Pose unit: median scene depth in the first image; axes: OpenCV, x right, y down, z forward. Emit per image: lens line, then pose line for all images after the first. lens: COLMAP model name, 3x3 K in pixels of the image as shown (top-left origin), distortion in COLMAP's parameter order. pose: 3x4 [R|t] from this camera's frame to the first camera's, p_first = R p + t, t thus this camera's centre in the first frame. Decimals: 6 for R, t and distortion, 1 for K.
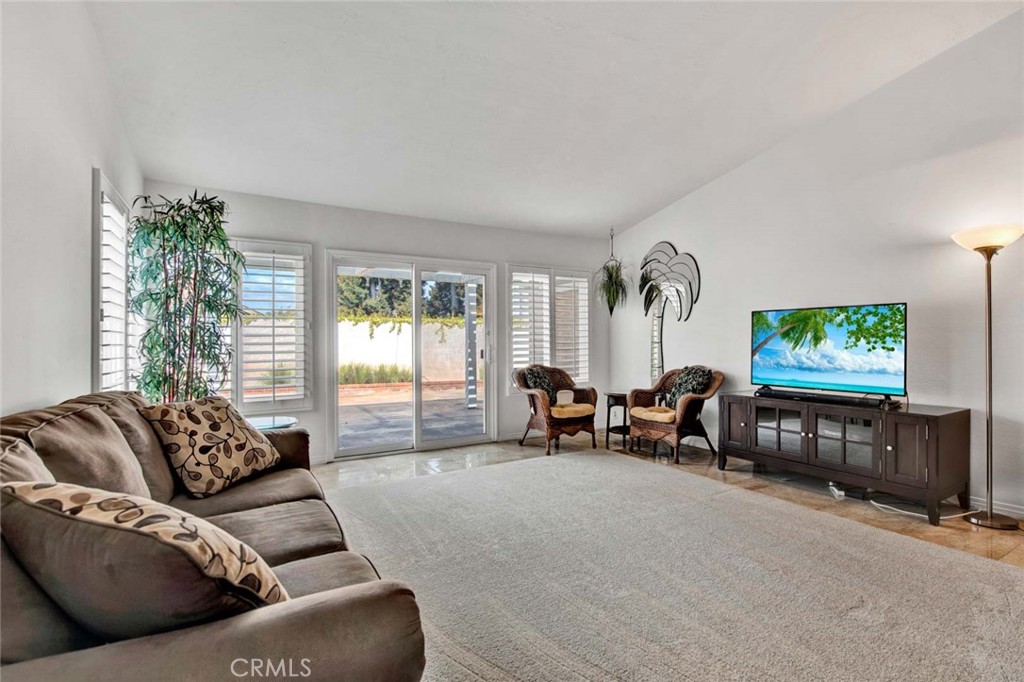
lens RADIAL K [[470.9, 0, 511.1], [0, 470.9, 339.7], [0, 0, 1]] dist [-0.001751, -0.000165]
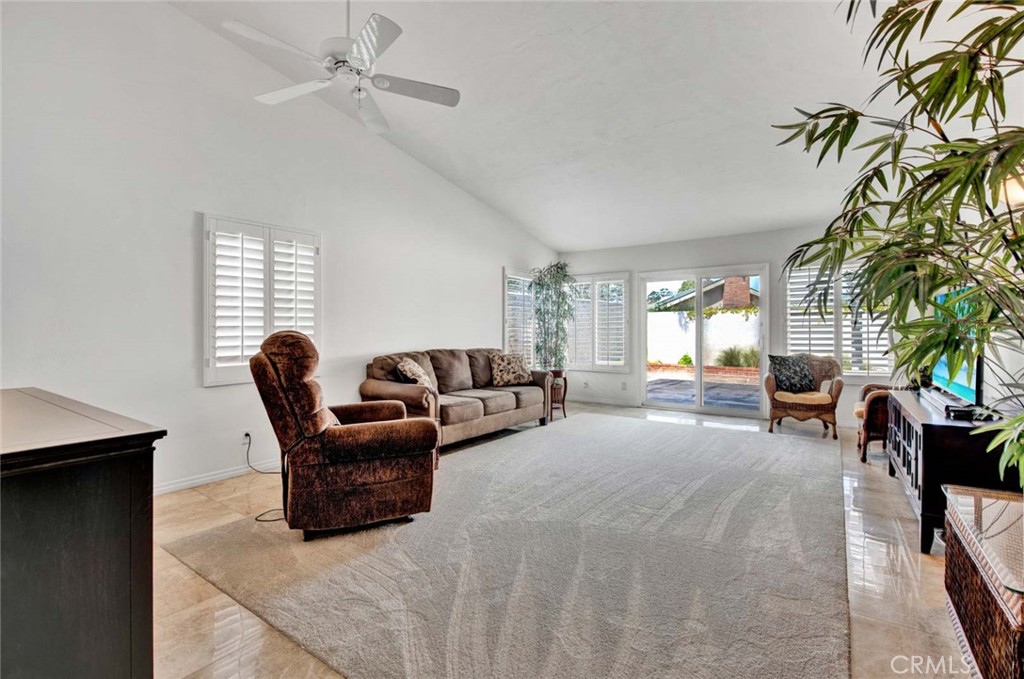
lens RADIAL K [[456.4, 0, 511.7], [0, 456.4, 336.2], [0, 0, 1]] dist [0.000403, 0.000015]
pose [[0.414981, 0.012878, -0.909739, 1.687410], [0.001841, 0.999886, 0.014994, -0.007678], [0.909828, -0.007897, 0.414910, -0.044427]]
